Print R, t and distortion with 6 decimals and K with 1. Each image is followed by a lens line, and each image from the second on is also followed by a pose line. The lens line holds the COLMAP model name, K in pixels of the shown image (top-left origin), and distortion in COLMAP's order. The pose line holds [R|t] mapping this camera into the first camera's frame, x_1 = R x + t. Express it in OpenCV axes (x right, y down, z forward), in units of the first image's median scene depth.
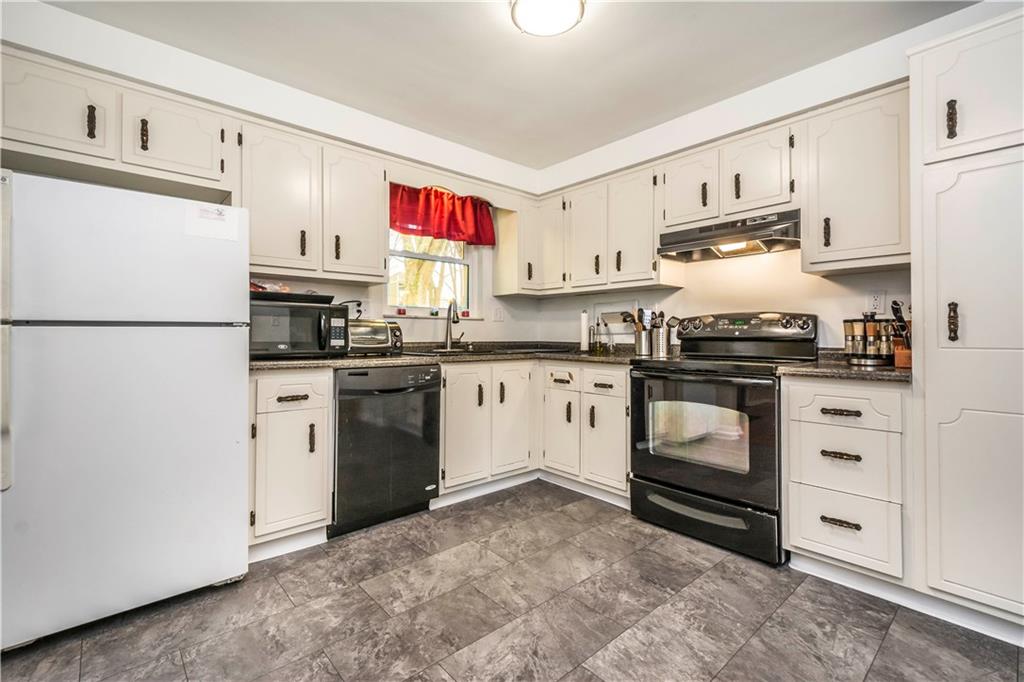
lens RADIAL K [[448.3, 0, 511.6], [0, 448.3, 332.8], [0, 0, 1]] dist [0.011225, -0.001719]
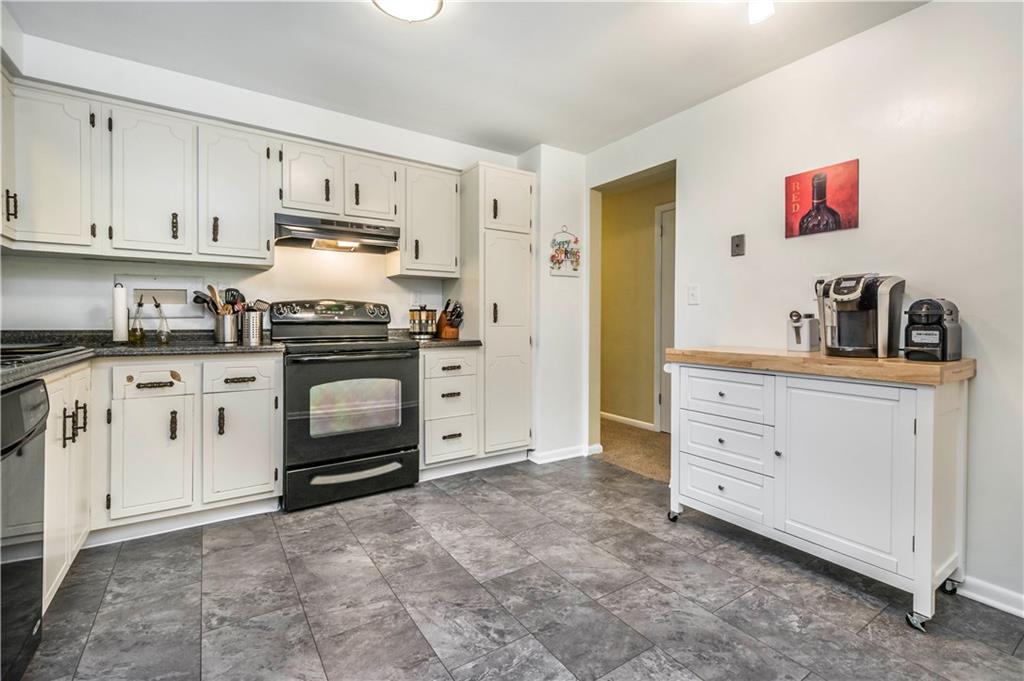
lens RADIAL K [[448.3, 0, 498.6], [0, 448.3, 324.4], [0, 0, 1]] dist [0.011225, -0.001719]
pose [[0.158580, -0.010762, 0.987287, -0.670150], [-0.006790, 0.999905, 0.011990, 0.001342], [-0.987323, -0.008605, 0.158492, 0.478429]]
